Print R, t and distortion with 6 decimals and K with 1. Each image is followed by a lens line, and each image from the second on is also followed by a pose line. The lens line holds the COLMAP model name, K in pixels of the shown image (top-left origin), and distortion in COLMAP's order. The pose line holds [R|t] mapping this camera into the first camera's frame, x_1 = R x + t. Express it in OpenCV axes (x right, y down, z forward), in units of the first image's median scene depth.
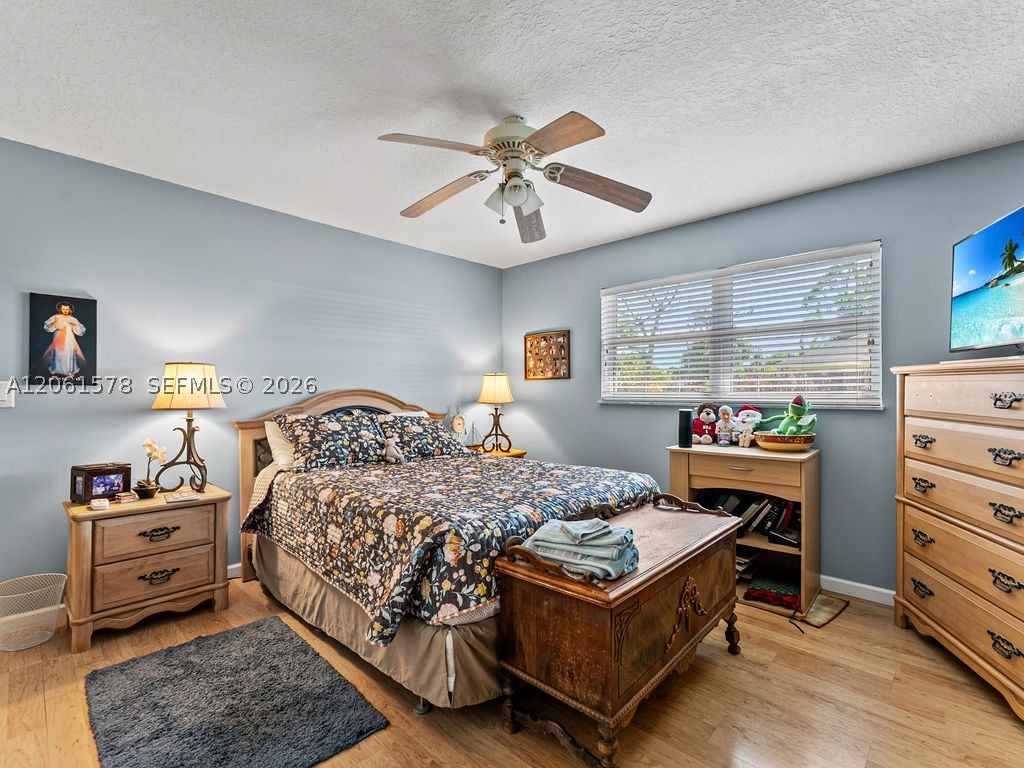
lens RADIAL K [[464.9, 0, 512.0], [0, 464.9, 384.0], [0, 0, 1]] dist [-0.001616, -0.000083]
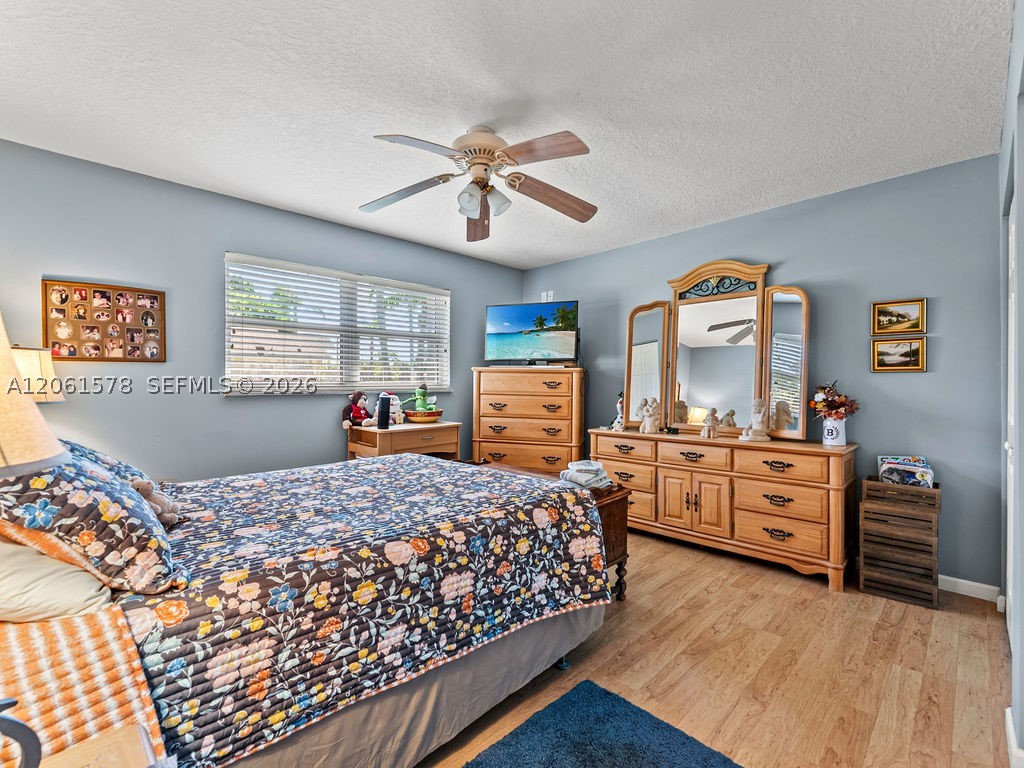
lens RADIAL K [[464.9, 0, 512.0], [0, 464.9, 384.0], [0, 0, 1]] dist [-0.001616, -0.000083]
pose [[0.029647, -0.010279, 0.999508, -0.742064], [-0.020026, 0.999740, 0.010875, 0.004485], [-0.999360, -0.020339, 0.029434, 0.615713]]
